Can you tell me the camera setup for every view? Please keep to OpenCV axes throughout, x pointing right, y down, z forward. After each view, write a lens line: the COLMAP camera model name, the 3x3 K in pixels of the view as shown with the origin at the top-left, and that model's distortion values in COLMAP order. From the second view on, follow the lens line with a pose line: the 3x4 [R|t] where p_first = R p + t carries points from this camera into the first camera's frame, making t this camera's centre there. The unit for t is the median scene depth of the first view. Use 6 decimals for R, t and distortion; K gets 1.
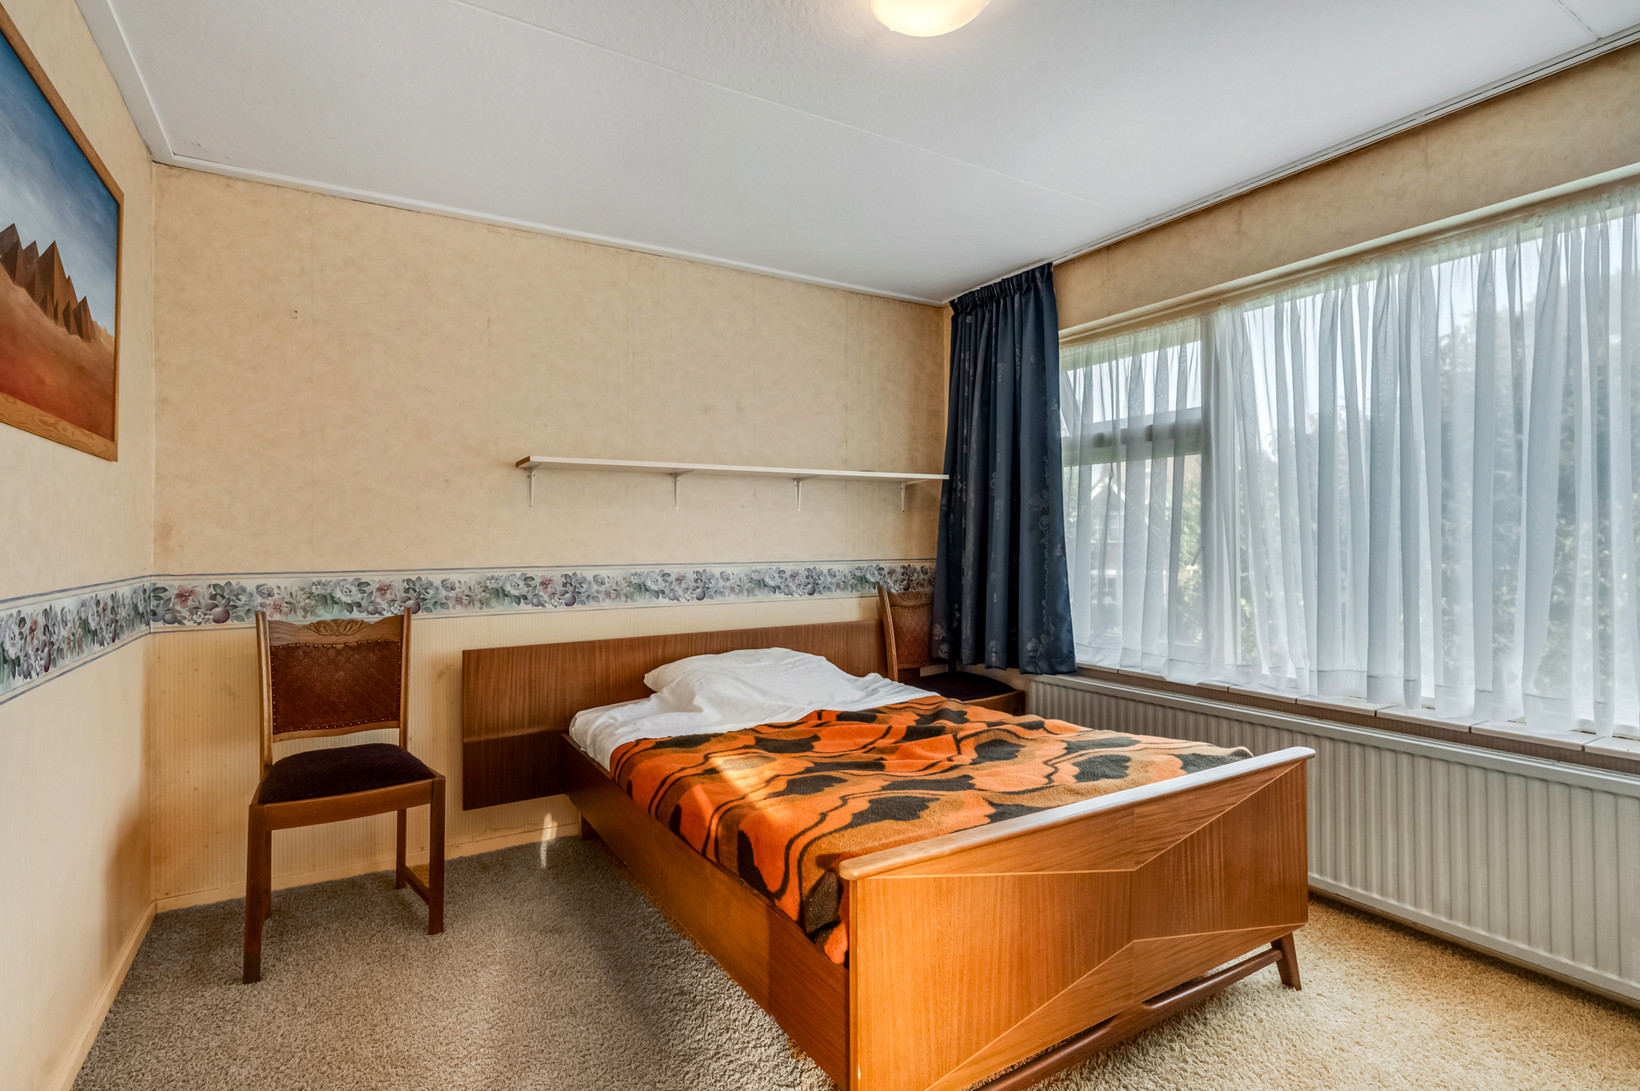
lens RADIAL K [[791.3, 0, 817.1], [0, 791.3, 539.8], [0, 0, 1]] dist [-0.001898, 0.000209]
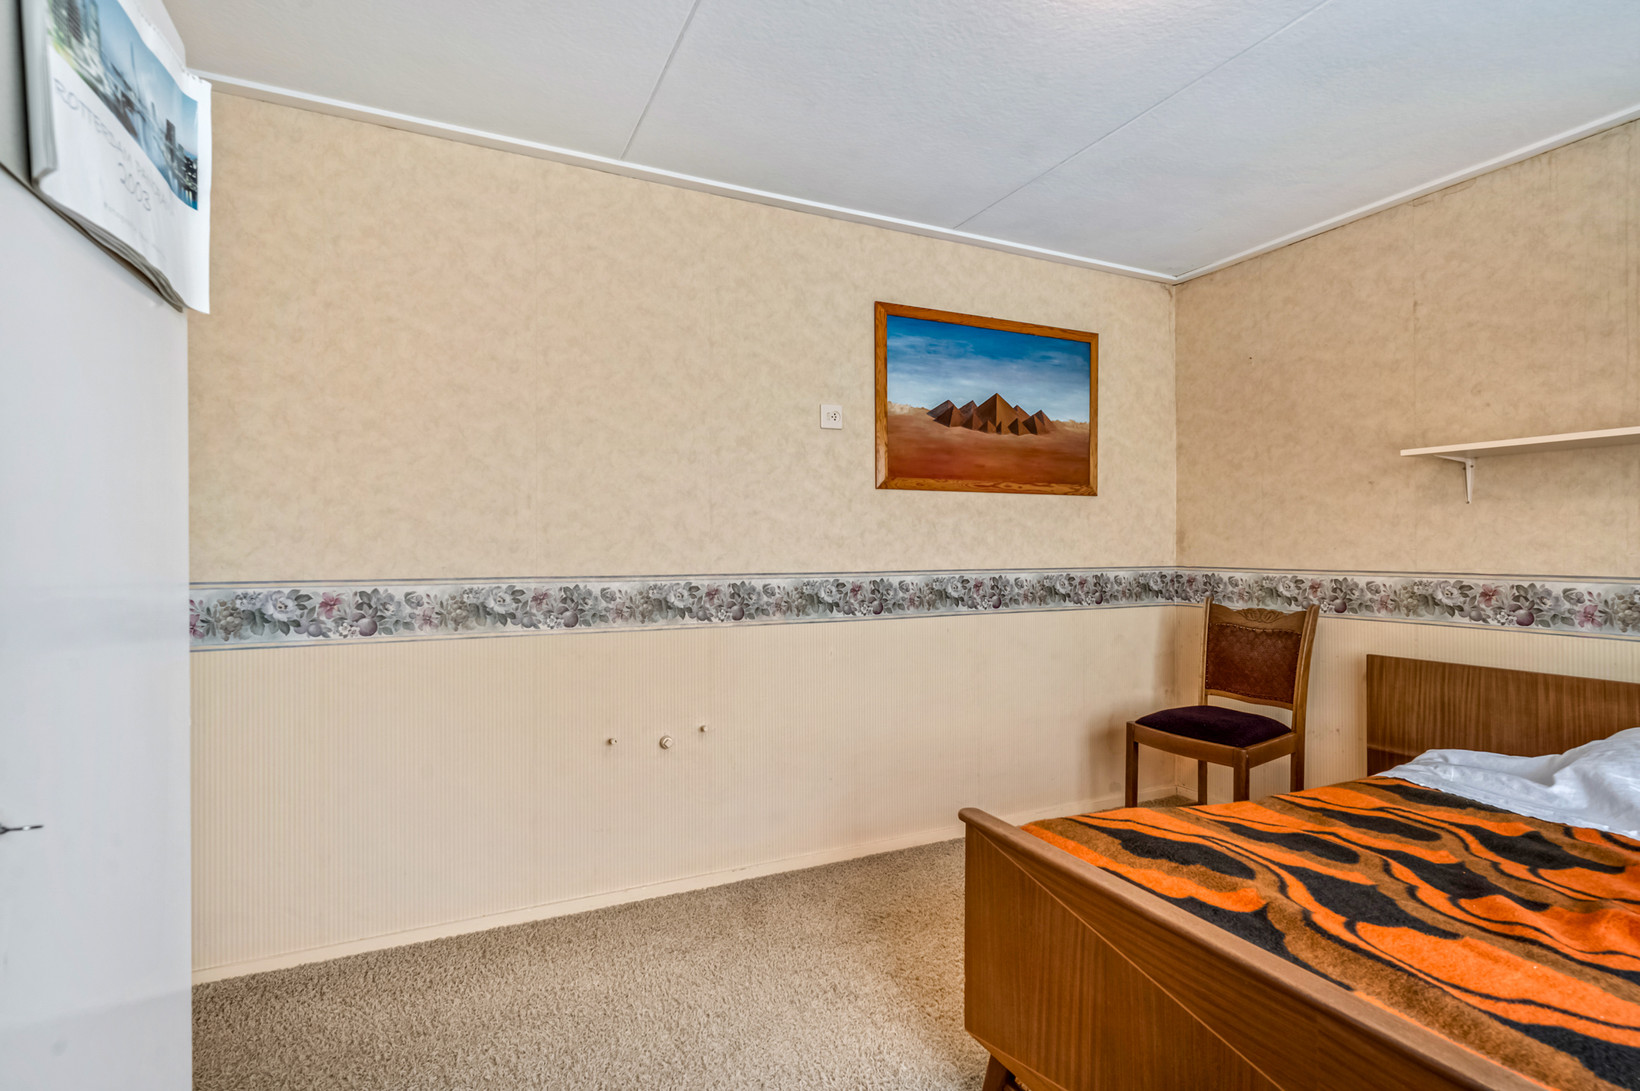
lens RADIAL K [[791.3, 0, 817.1], [0, 791.3, 539.8], [0, 0, 1]] dist [-0.001898, 0.000209]
pose [[-0.098416, -0.002920, -0.995141, 0.629197], [0.002634, 0.999991, -0.003195, -0.001405], [0.995142, -0.002936, -0.098408, 0.435658]]
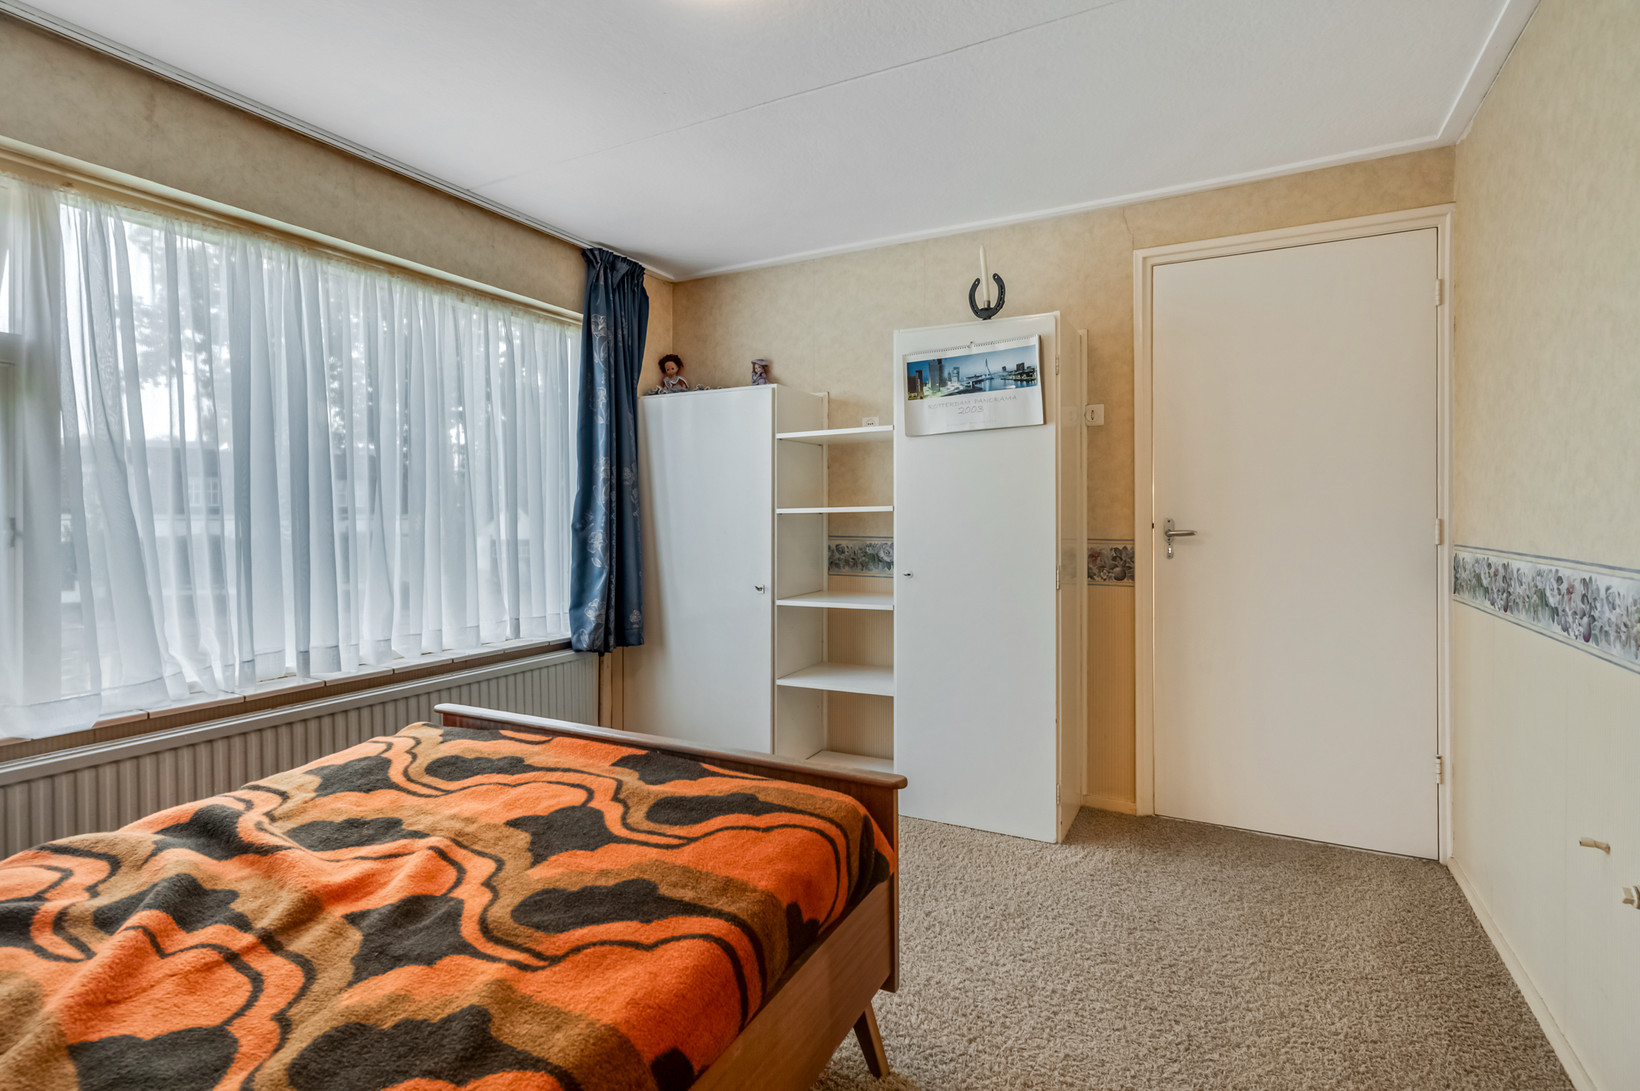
lens RADIAL K [[791.3, 0, 817.1], [0, 791.3, 539.8], [0, 0, 1]] dist [-0.001898, 0.000209]
pose [[-0.504944, -0.021703, 0.862879, -0.476031], [0.001887, 0.999654, 0.026248, -0.000579], [-0.863150, 0.014882, -0.504728, 0.848885]]
